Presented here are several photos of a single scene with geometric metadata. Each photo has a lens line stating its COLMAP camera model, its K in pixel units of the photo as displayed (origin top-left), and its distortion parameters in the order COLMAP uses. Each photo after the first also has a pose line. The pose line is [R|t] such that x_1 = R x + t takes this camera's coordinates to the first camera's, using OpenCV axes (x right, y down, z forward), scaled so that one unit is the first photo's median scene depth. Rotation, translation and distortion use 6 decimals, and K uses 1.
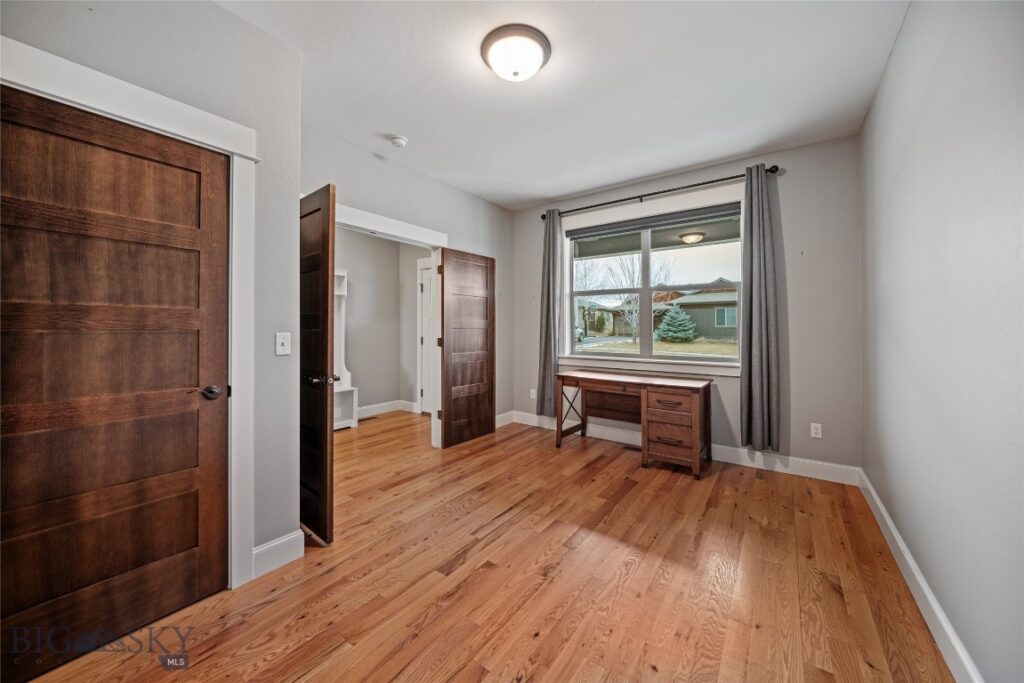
lens RADIAL K [[380.8, 0, 512.5], [0, 380.8, 324.4], [0, 0, 1]] dist [-0.001772, 0.000177]
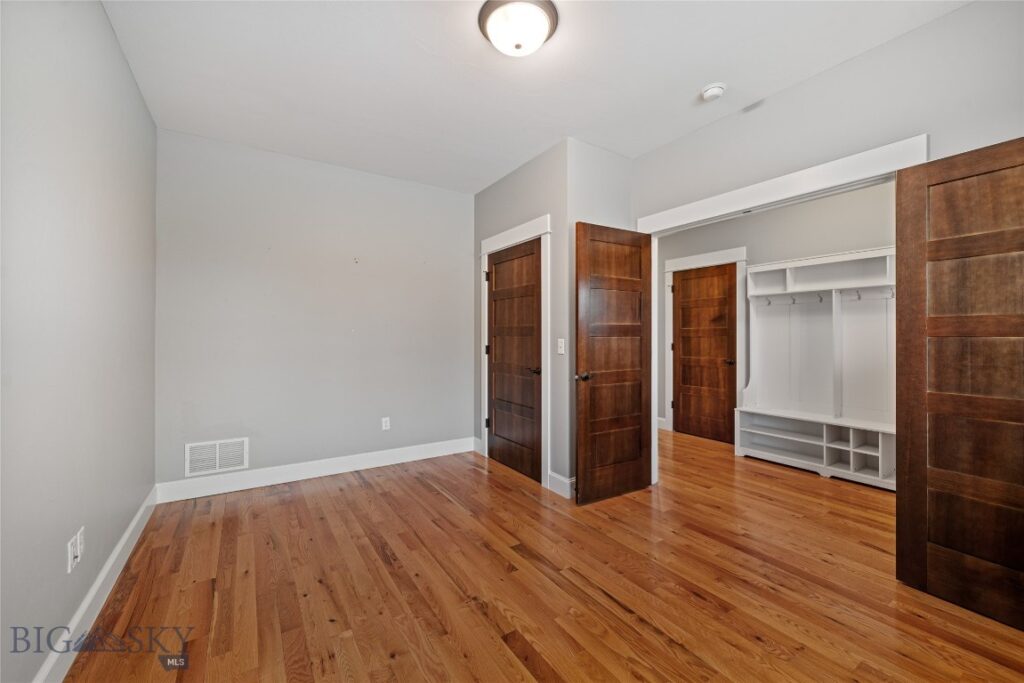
lens RADIAL K [[413.3, 0, 510.8], [0, 413.3, 337.4], [0, 0, 1]] dist [0.010664, 0.000095]
pose [[-0.372223, 0.007223, -0.928115, 0.970673], [0.009005, 0.999951, 0.004171, 0.006983], [0.928099, -0.006806, -0.372270, 1.423558]]
